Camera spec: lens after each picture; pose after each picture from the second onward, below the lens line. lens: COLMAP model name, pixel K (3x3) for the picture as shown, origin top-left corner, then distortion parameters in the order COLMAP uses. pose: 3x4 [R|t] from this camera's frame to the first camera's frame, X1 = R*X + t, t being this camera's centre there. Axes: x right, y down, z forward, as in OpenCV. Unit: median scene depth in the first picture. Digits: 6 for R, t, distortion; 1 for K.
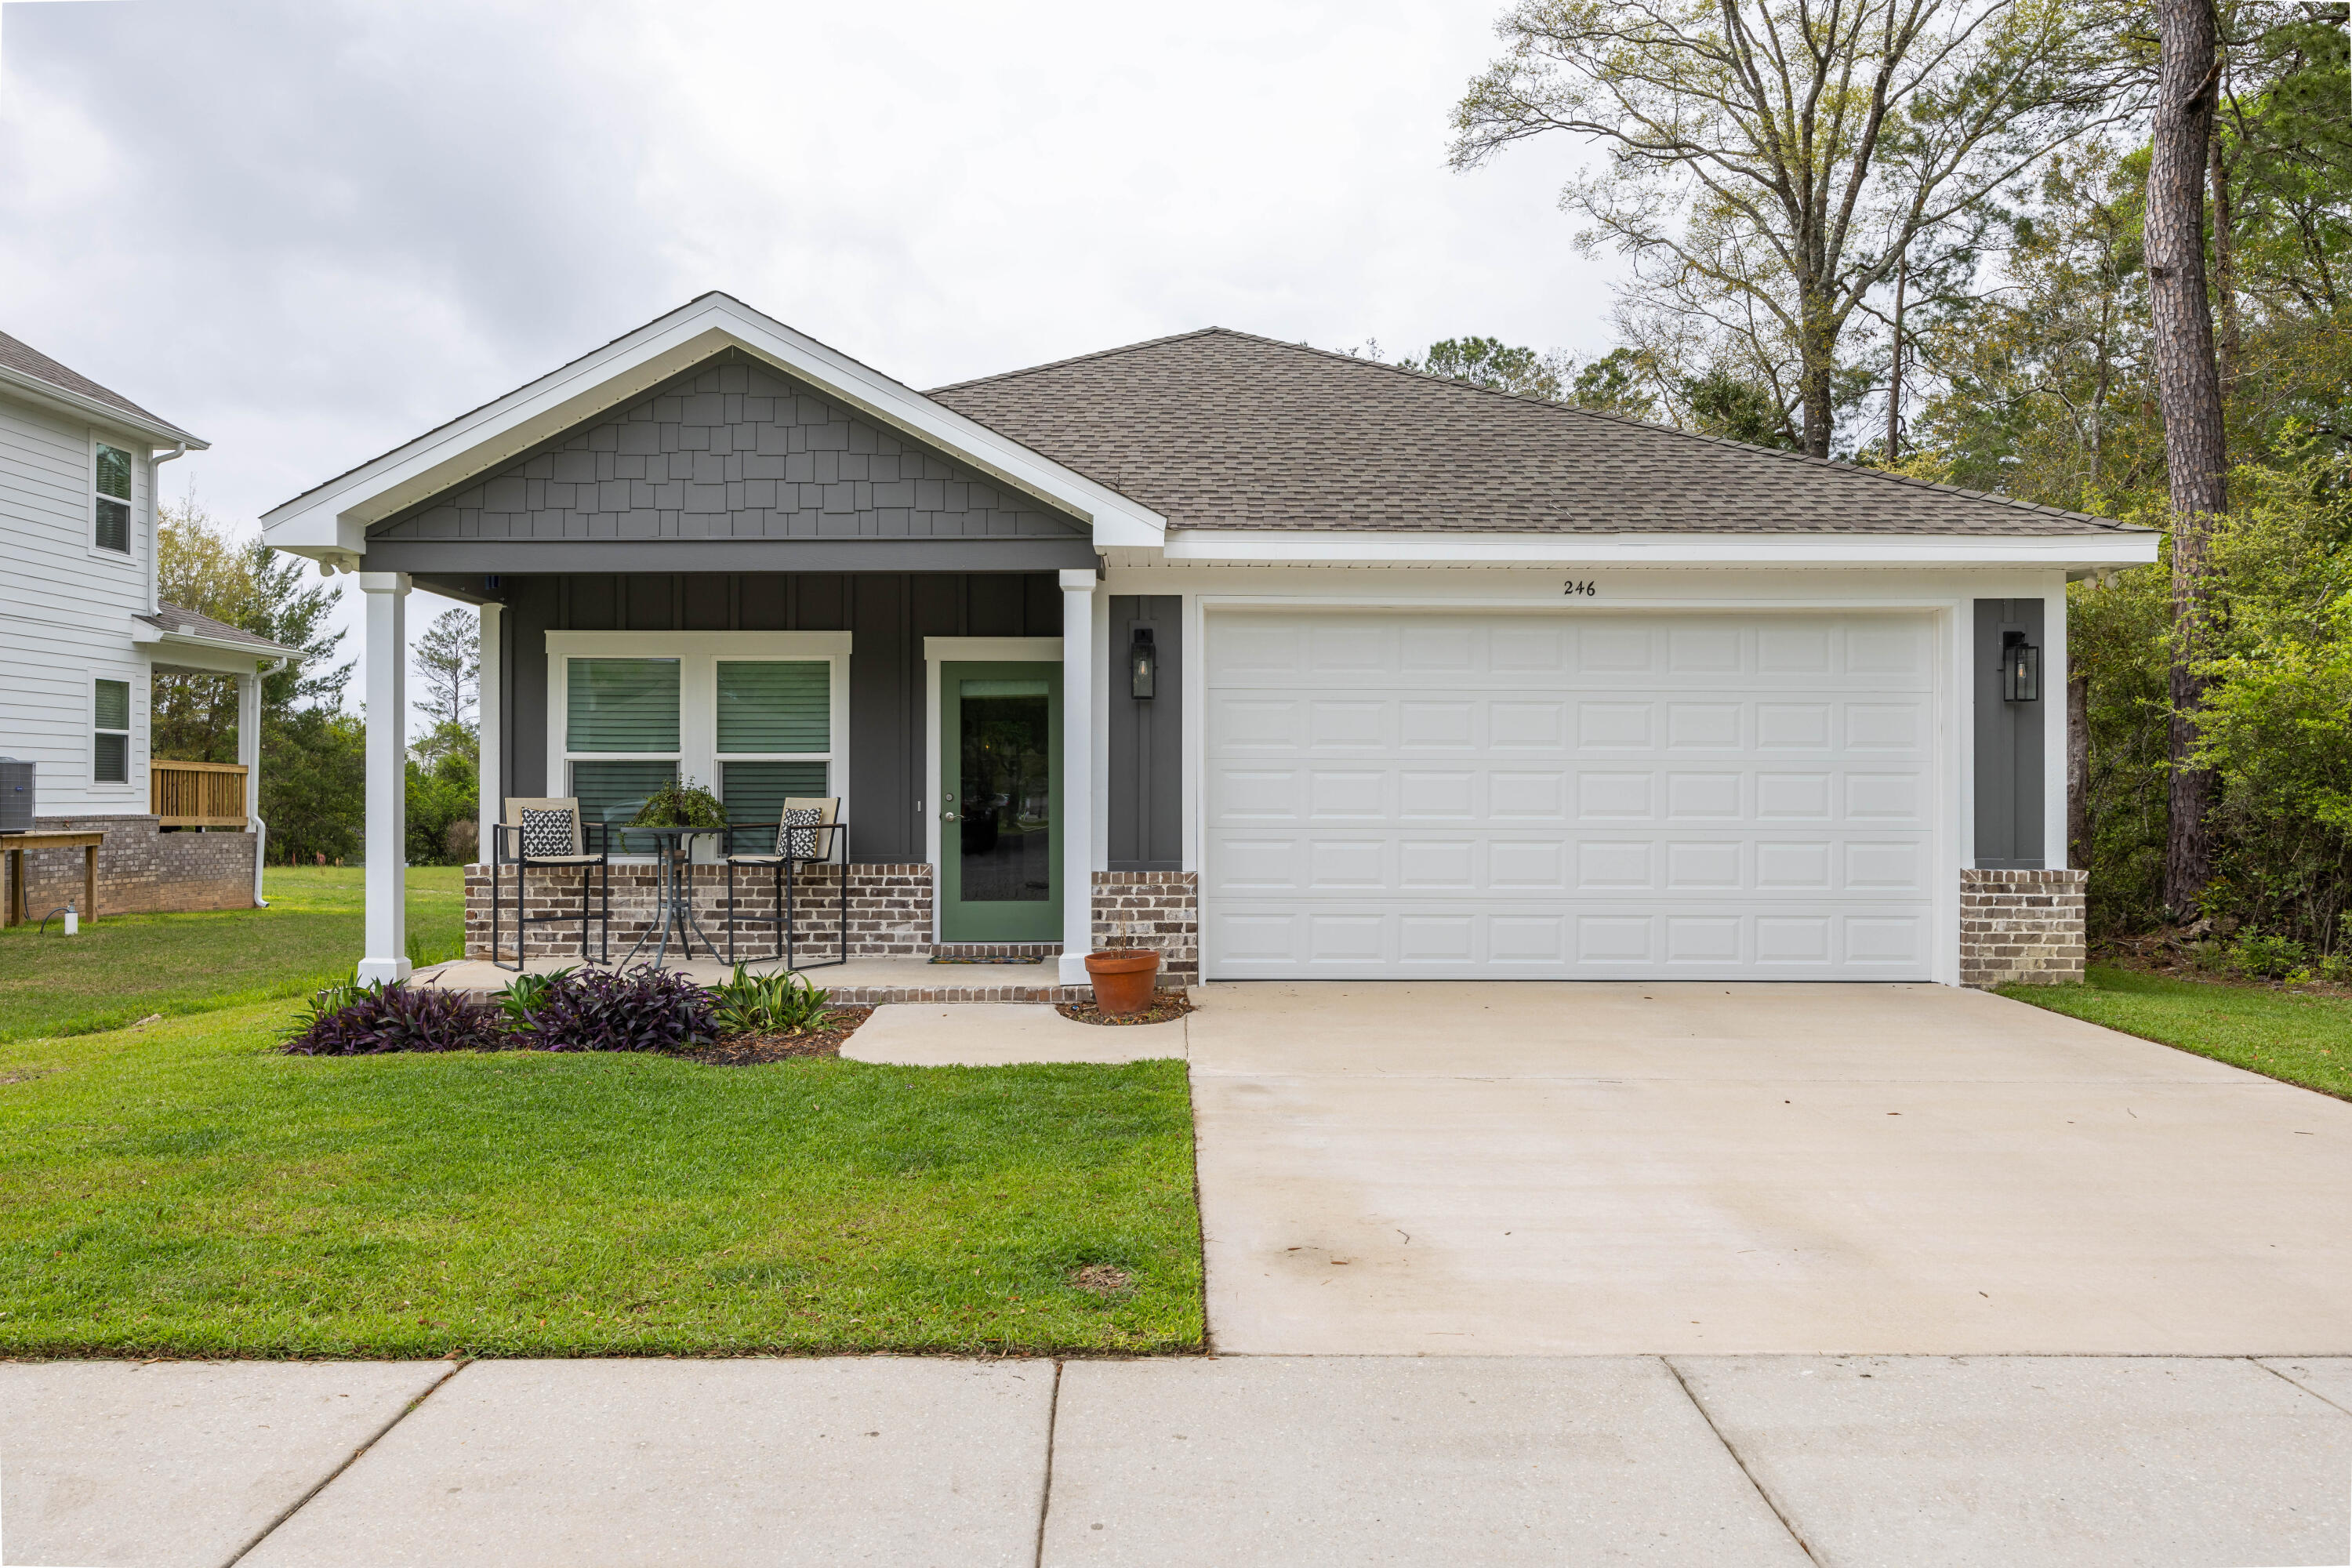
lens RADIAL K [[1723.7, 0, 1175.8], [0, 1723.7, 780.3], [0, 0, 1]] dist [-0.001893, 0.009818]
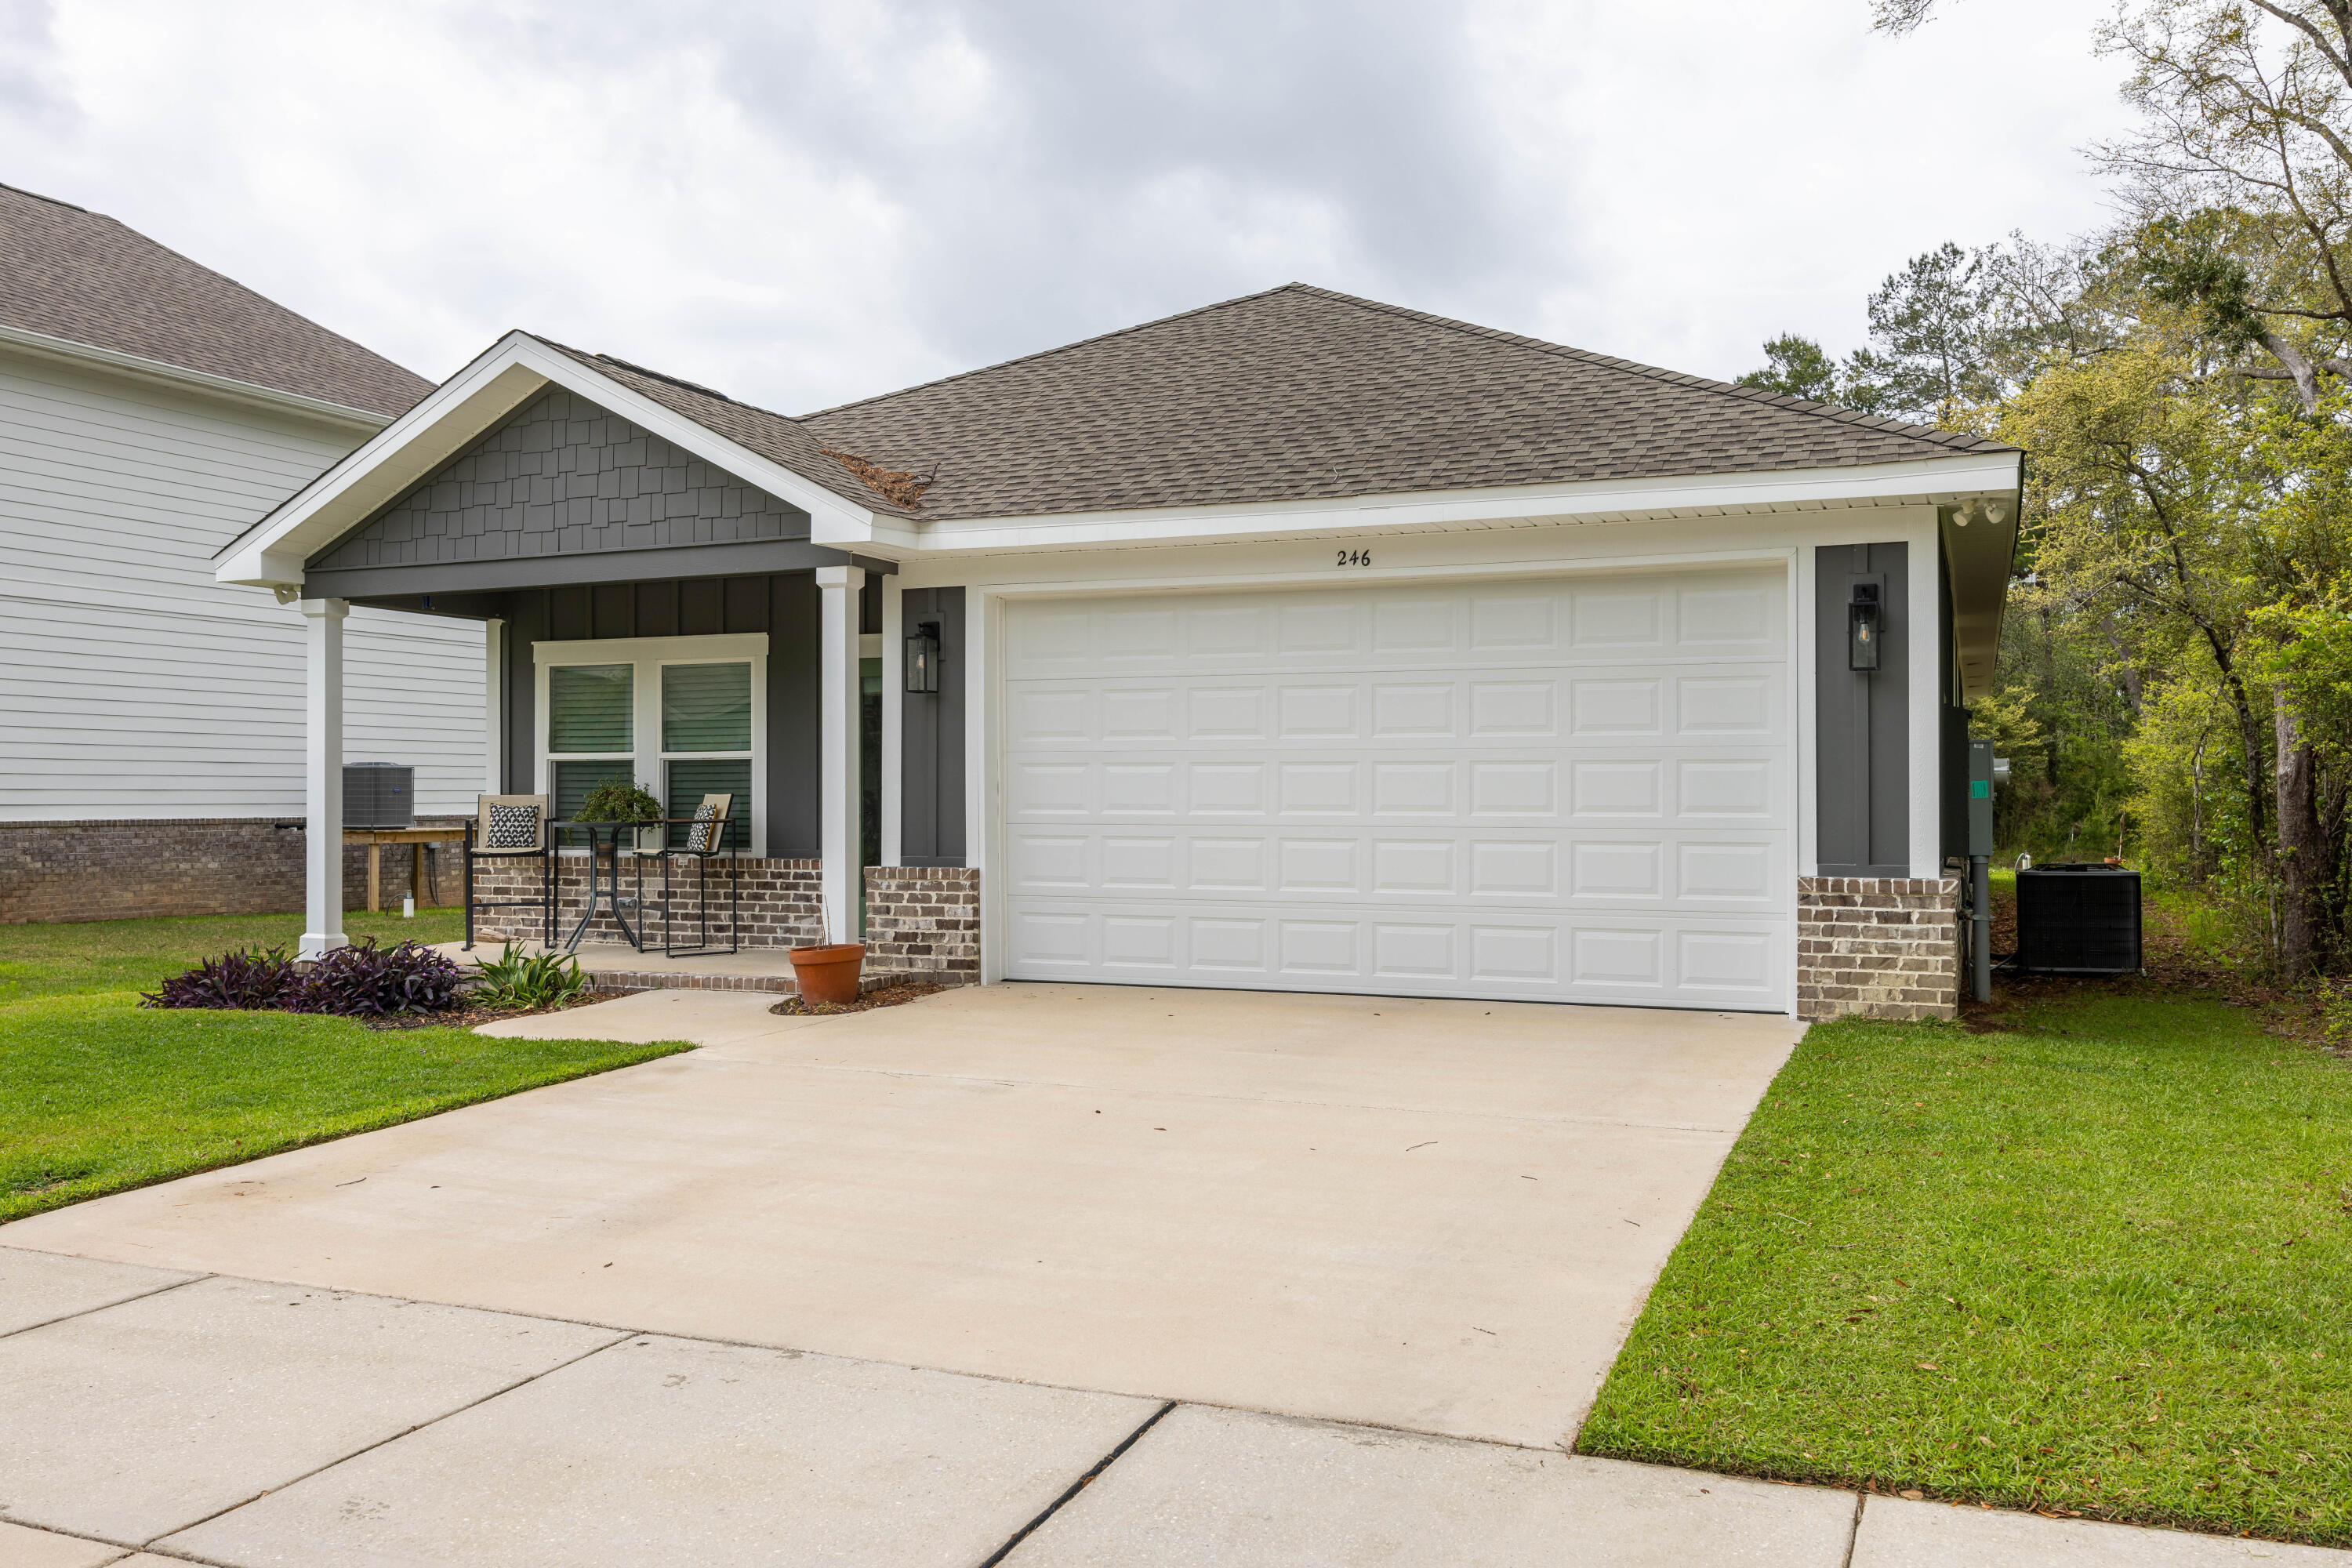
lens RADIAL K [[1940.3, 0, 1173.4], [0, 1940.3, 788.8], [0, 0, 1]] dist [-0.002994, -0.005893]
pose [[0.918057, -0.004121, -0.396427, 0.548682], [0.005569, 0.999981, 0.002502, 0.005872], [0.396409, -0.004505, 0.918063, 0.033149]]
